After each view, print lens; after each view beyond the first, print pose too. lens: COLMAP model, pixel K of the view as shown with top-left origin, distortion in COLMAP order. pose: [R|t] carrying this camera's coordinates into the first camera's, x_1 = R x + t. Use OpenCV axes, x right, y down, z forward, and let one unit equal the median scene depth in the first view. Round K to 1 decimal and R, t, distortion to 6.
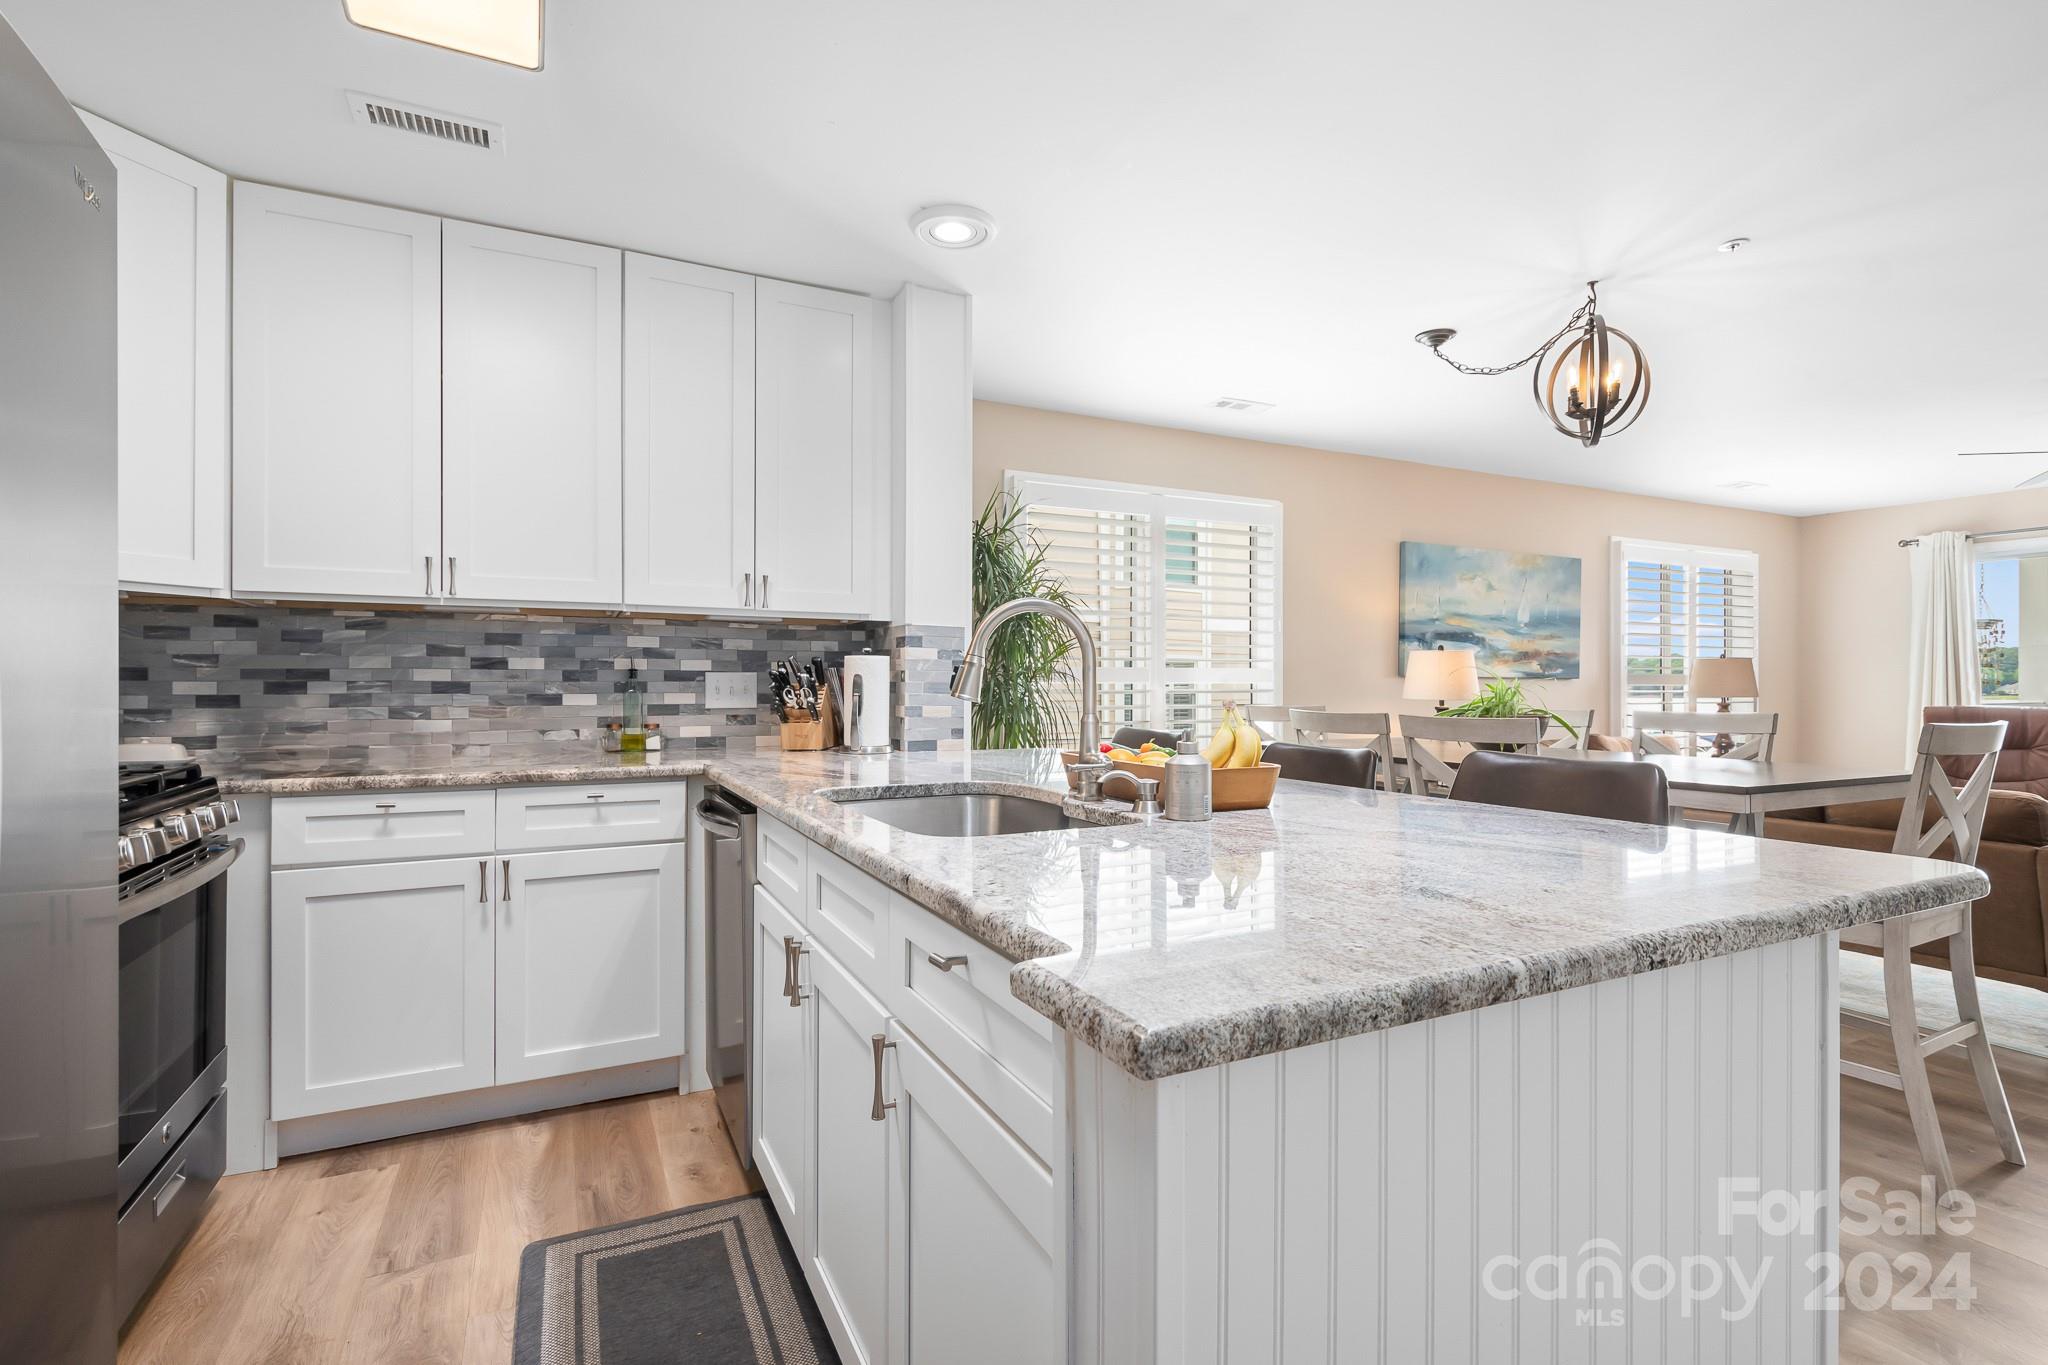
lens RADIAL K [[959.0, 0, 1029.5], [0, 959.0, 685.6], [0, 0, 1]] dist [-0.001554, -0.000454]
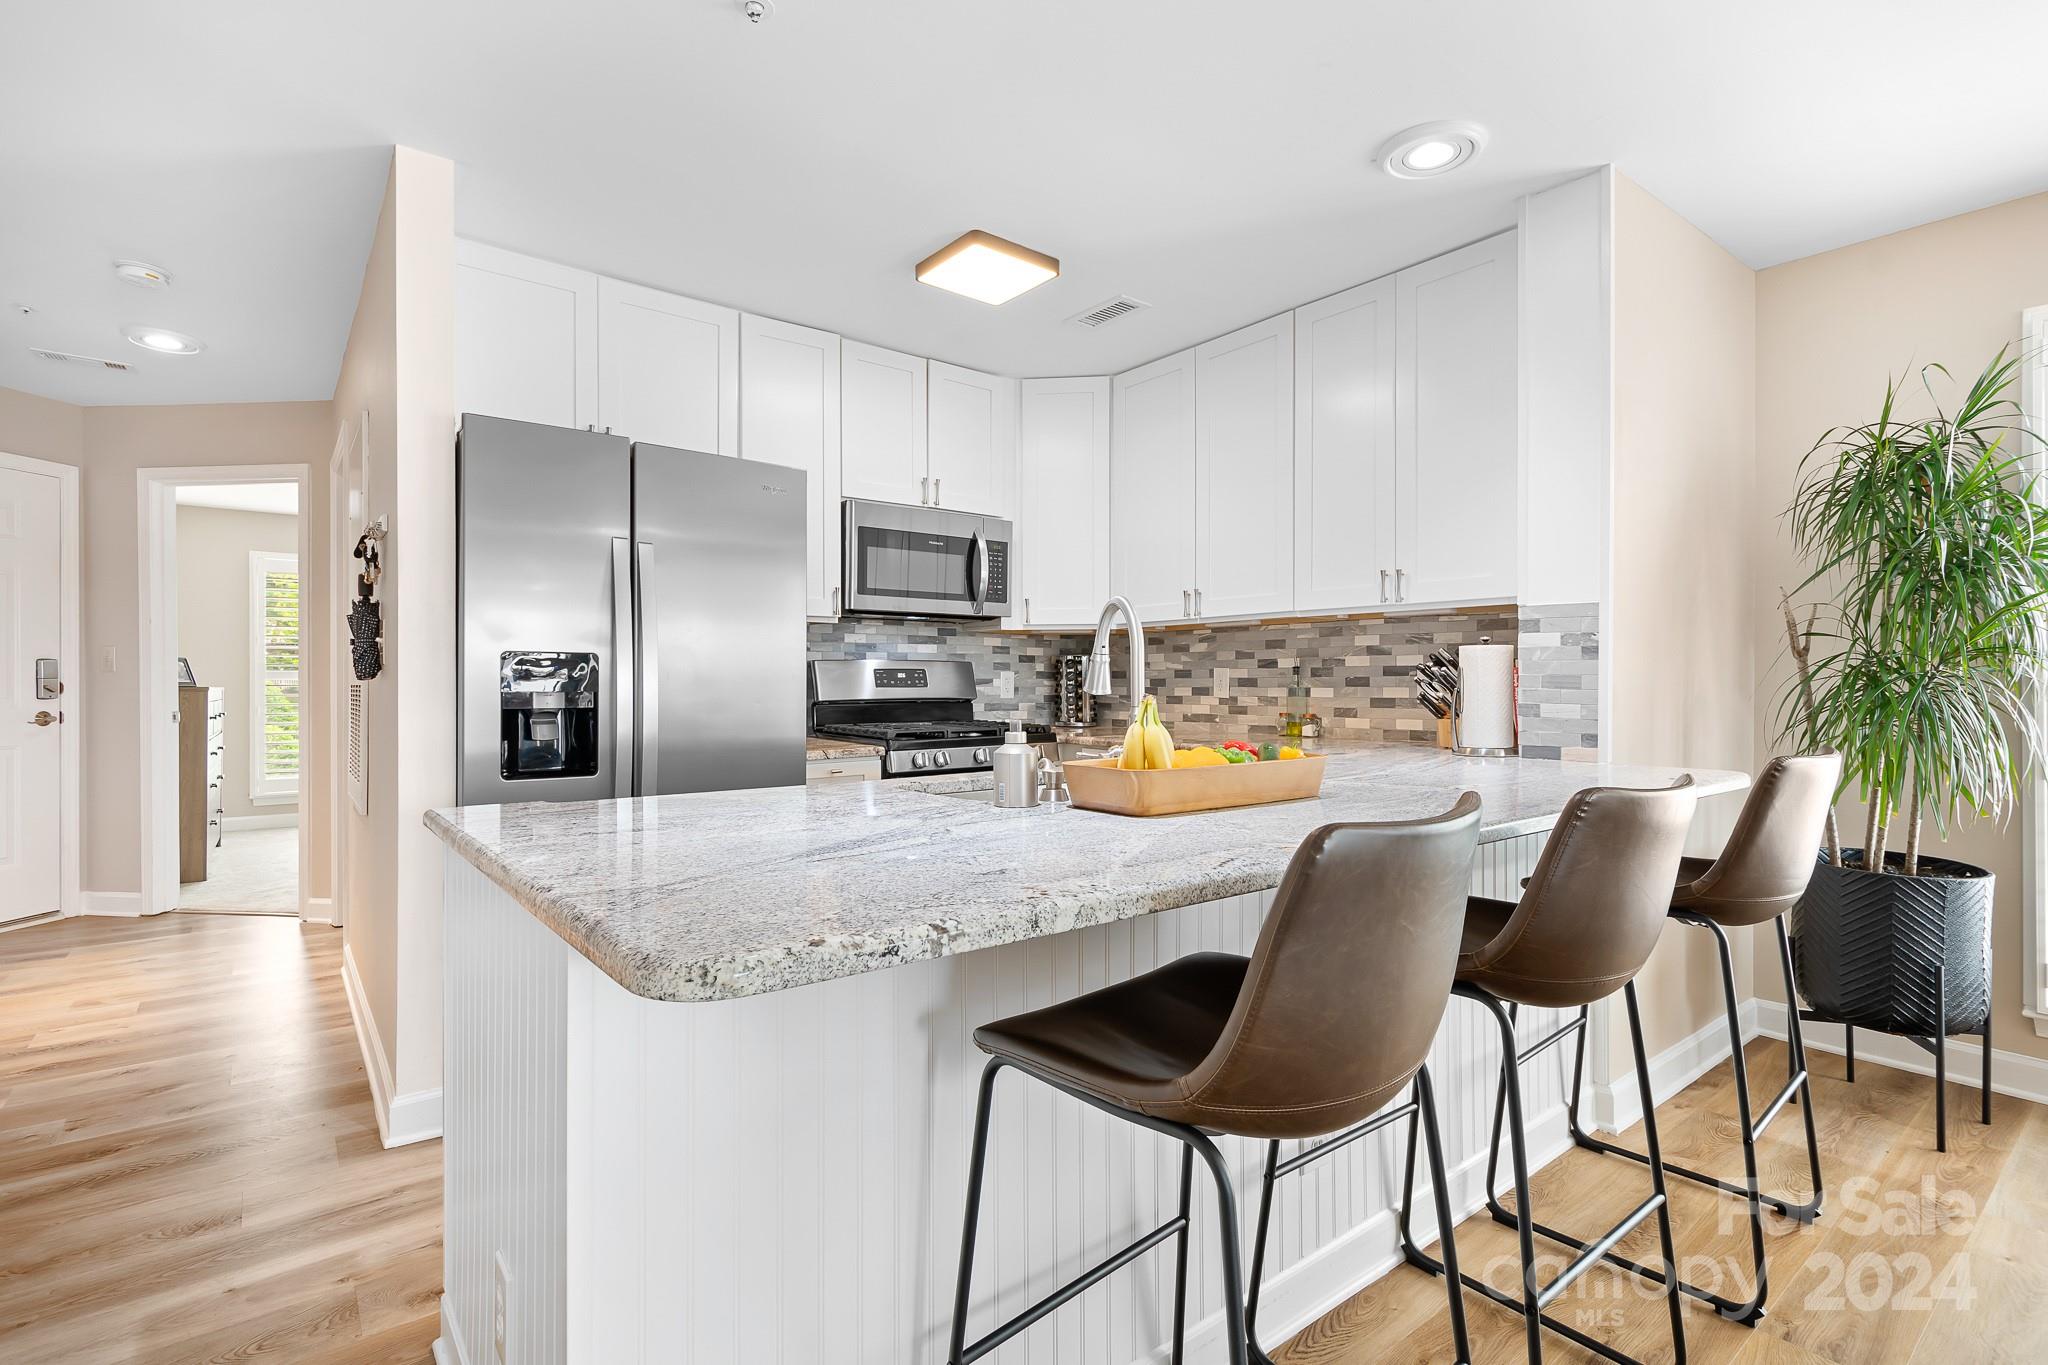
lens RADIAL K [[959.0, 0, 1029.5], [0, 959.0, 685.6], [0, 0, 1]] dist [-0.001554, -0.000454]
pose [[0.212594, 0.000842, -0.977140, 0.602073], [0.002091, 0.999997, 0.001316, 0.003796], [0.977138, -0.002323, 0.212592, 0.402299]]
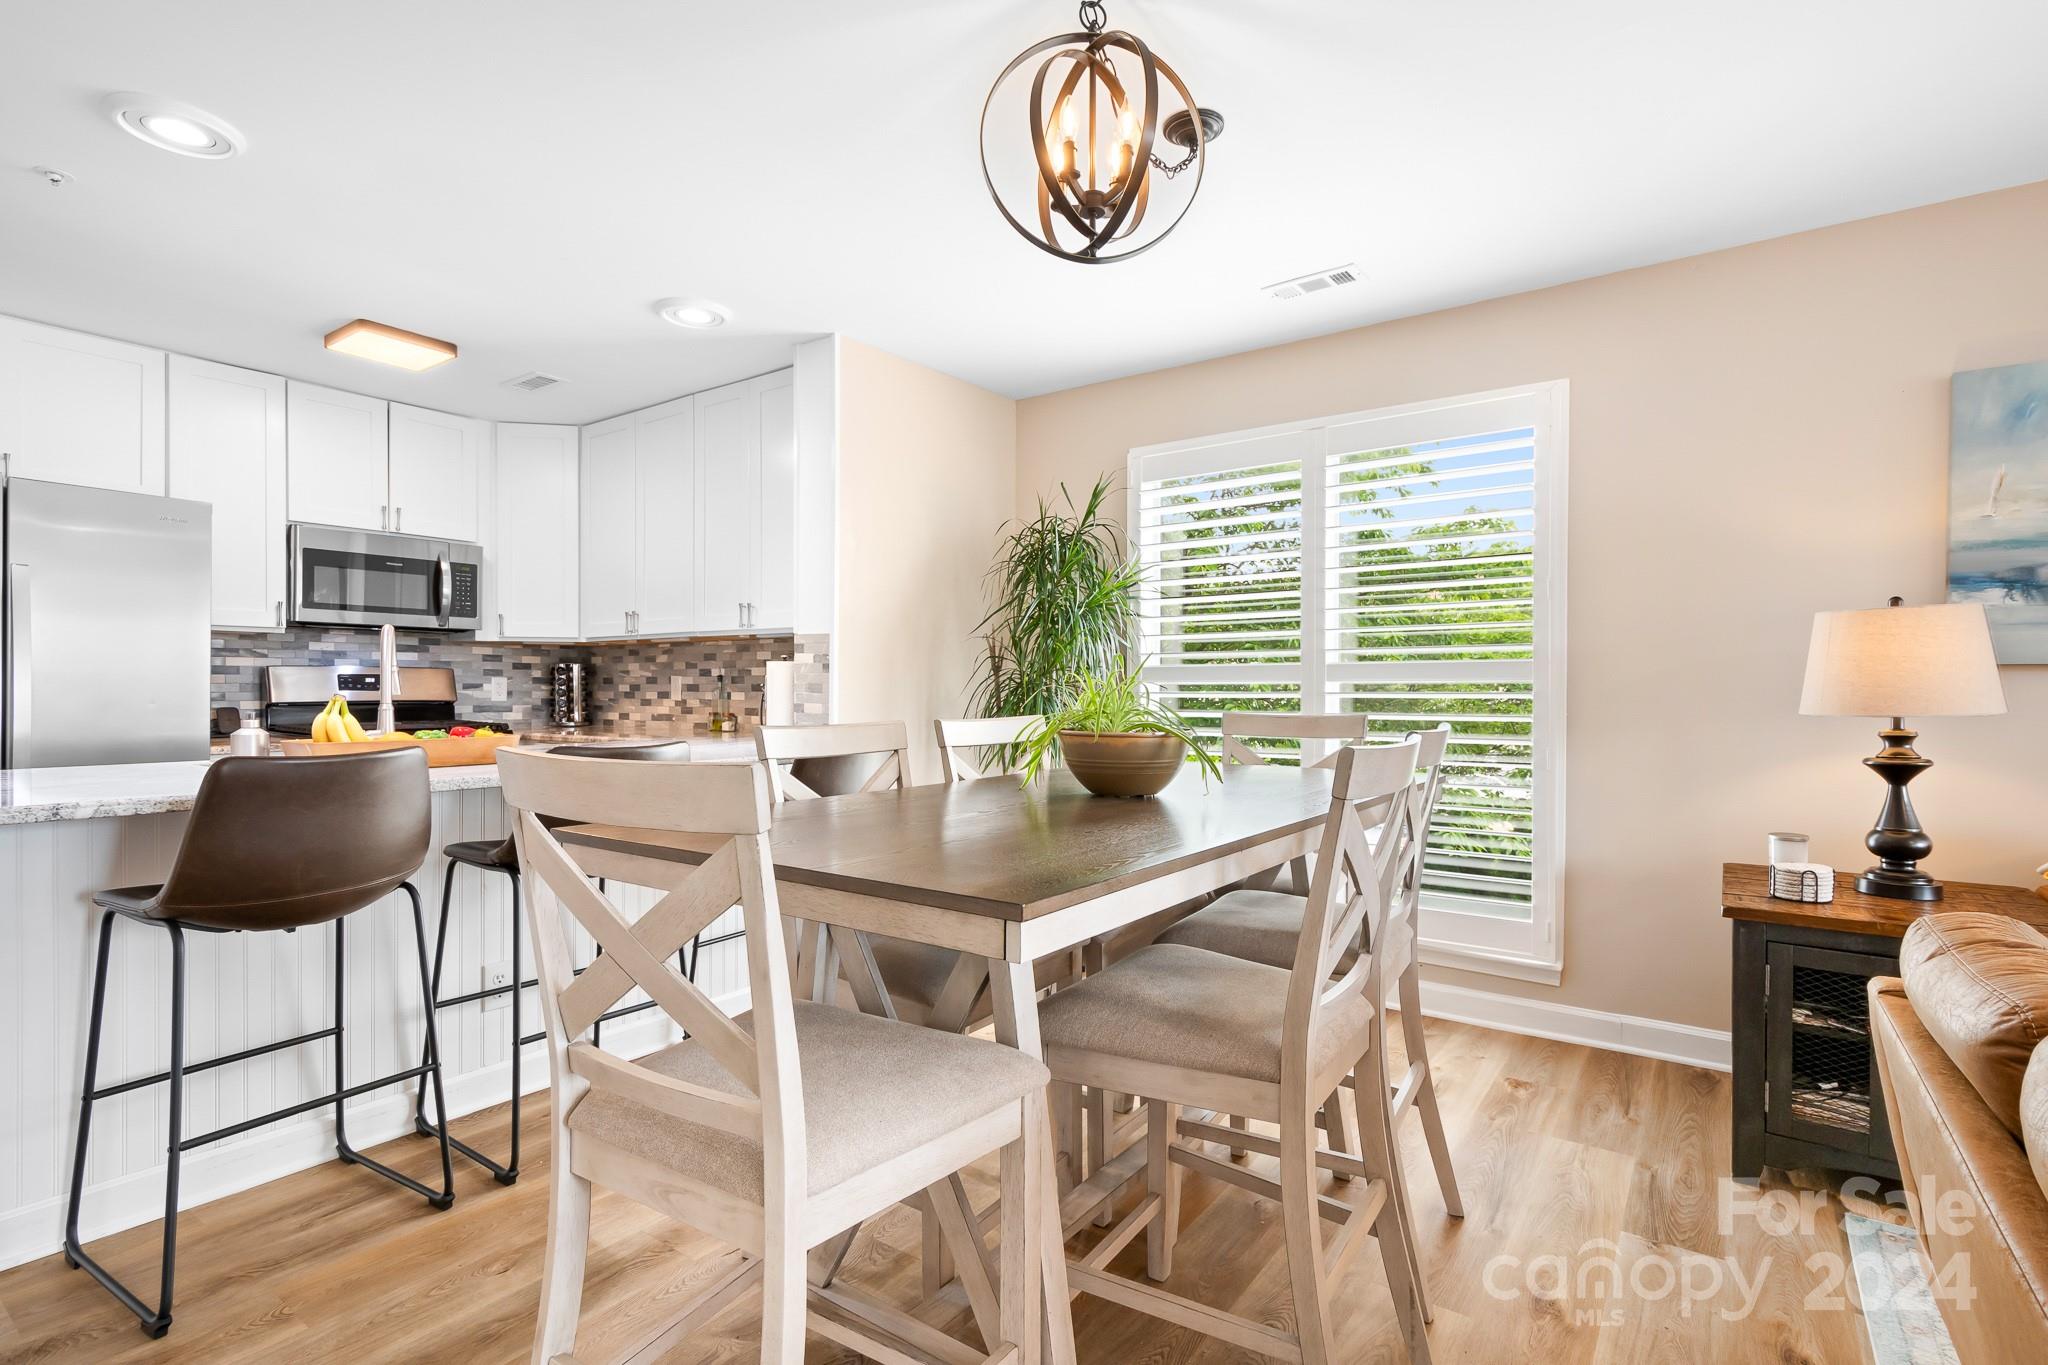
lens RADIAL K [[969.1, 0, 1023.4], [0, 969.1, 688.0], [0, 0, 1]] dist [0.029898, -0.021025]
pose [[0.470193, -0.001521, -0.882562, 1.065130], [-0.001904, 0.999994, -0.002738, 0.005461], [0.882562, 0.002968, 0.470187, 0.686060]]
